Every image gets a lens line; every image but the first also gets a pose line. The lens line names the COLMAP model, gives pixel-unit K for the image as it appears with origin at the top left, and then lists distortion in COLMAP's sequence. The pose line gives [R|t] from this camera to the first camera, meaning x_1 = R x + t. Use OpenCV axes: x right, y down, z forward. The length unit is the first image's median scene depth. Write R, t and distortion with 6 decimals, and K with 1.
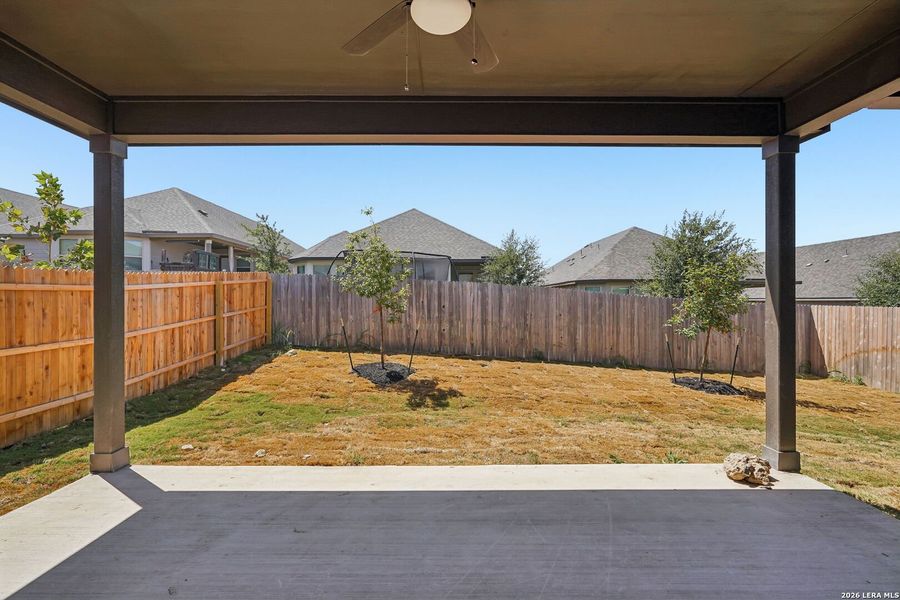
lens RADIAL K [[398.8, 0, 447.5], [0, 398.8, 300.0], [0, 0, 1]] dist [-0.001688, -0.000318]
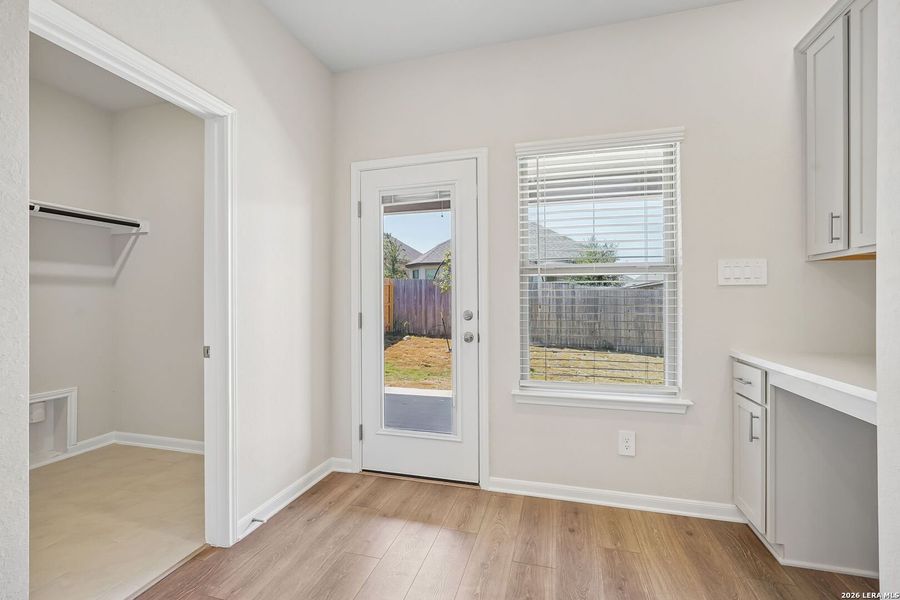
lens RADIAL K [[398.8, 0, 447.5], [0, 398.8, 300.0], [0, 0, 1]] dist [-0.001688, -0.000318]
pose [[0.961057, -0.001559, -0.276348, 0.101999], [0.002347, 0.999994, 0.002523, 0.001595], [0.276342, -0.003073, 0.961054, -0.232423]]
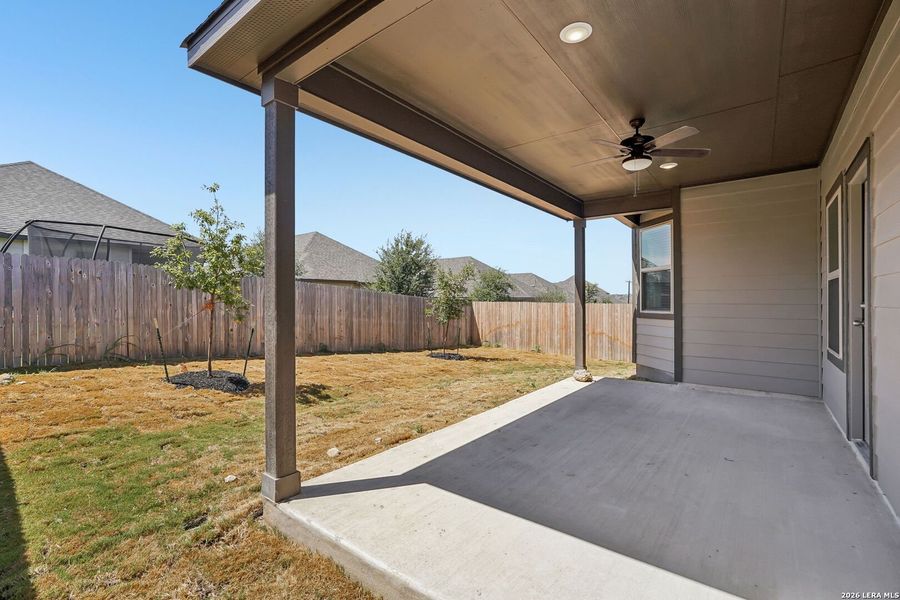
lens RADIAL K [[398.8, 0, 447.5], [0, 398.8, 300.0], [0, 0, 1]] dist [-0.001688, -0.000318]
pose [[0.631956, 0.001201, 0.775004, -0.394429], [-0.004088, 0.999990, 0.001783, 0.004412], [-0.774994, -0.004295, 0.631954, 0.065236]]
